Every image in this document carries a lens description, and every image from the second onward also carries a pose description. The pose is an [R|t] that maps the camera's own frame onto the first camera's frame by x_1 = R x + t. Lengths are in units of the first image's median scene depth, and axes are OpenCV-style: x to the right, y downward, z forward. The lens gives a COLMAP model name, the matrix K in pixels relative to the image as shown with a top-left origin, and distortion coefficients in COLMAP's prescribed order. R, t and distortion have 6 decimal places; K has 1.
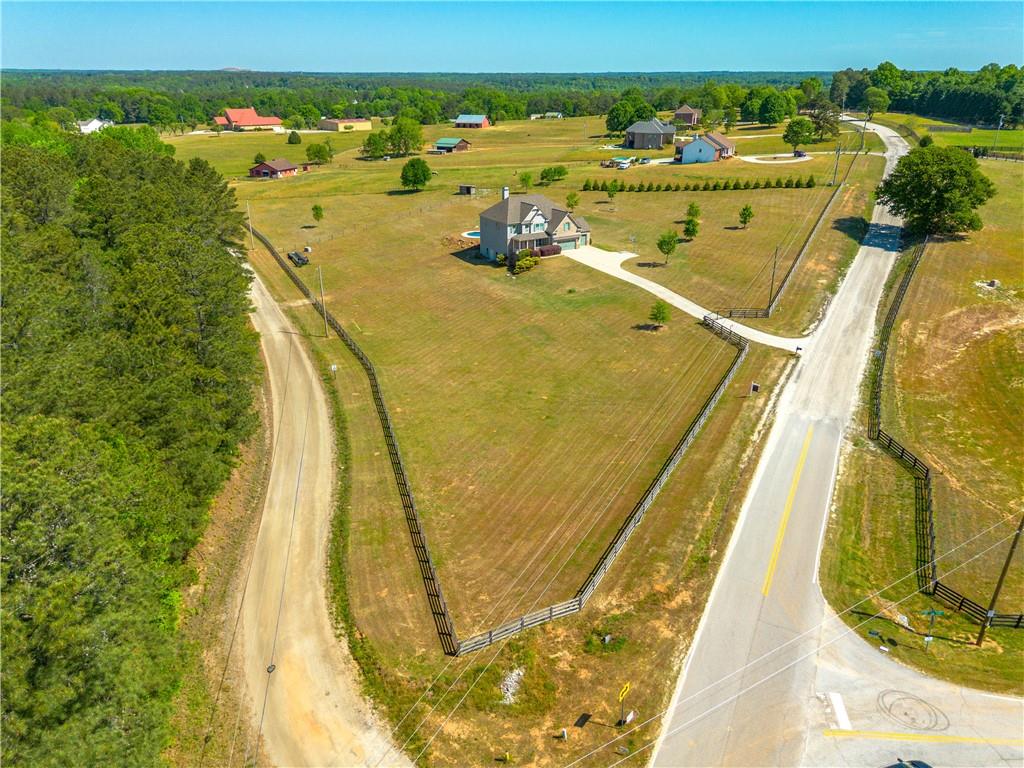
lens RADIAL K [[725.5, 0, 510.4], [0, 725.5, 386.2], [0, 0, 1]] dist [0.048636, -0.036124]
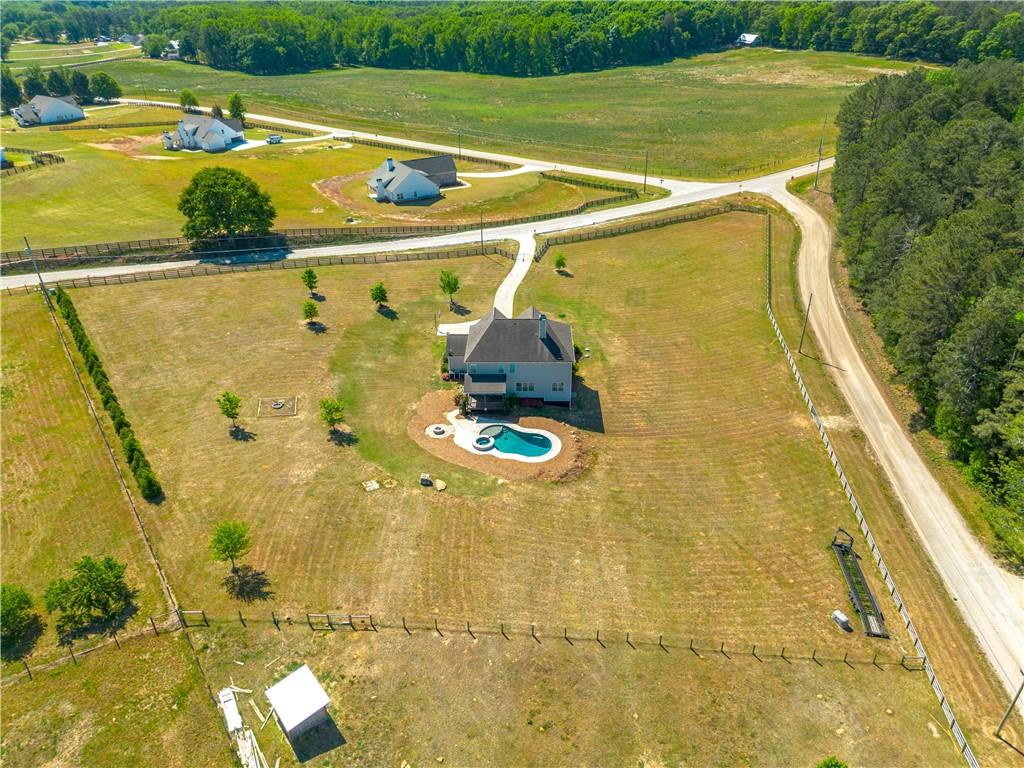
lens RADIAL K [[725.5, 0, 516.9], [0, 725.5, 383.3], [0, 0, 1]] dist [0.048636, -0.036124]
pose [[-0.849834, -0.255466, 0.460998, -0.335040], [0.216819, 0.627776, 0.747587, -0.785450], [-0.480387, 0.735278, -0.478116, 1.444699]]
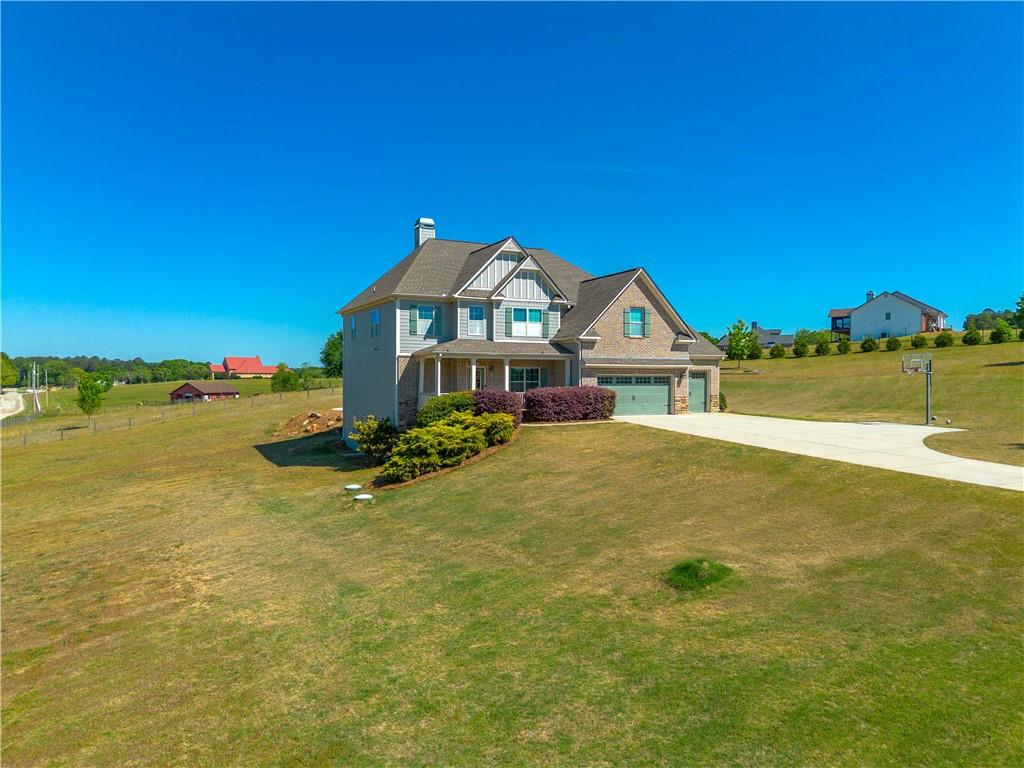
lens RADIAL K [[725.5, 0, 509.1], [0, 725.5, 382.9], [0, 0, 1]] dist [0.048636, -0.036124]
pose [[0.996206, 0.005070, -0.086881, 0.056229], [-0.038261, 0.922163, -0.384905, -0.100047], [0.078167, 0.386768, 0.918858, 0.778750]]
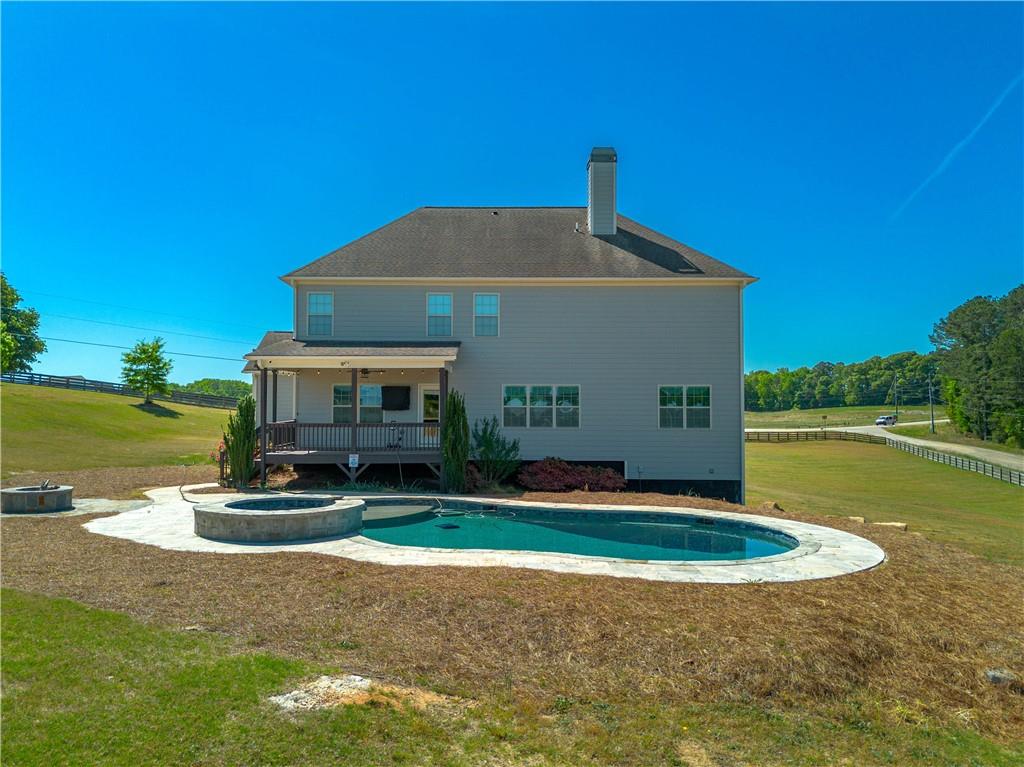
lens RADIAL K [[757.9, 0, 506.3], [0, 757.9, 385.7], [0, 0, 1]] dist [0.067352, 0.000857]
pose [[-0.869709, 0.017494, 0.493255, -0.083595], [0.193961, 0.931083, 0.308972, -0.291810], [-0.453857, 0.364388, -0.813164, 1.236187]]
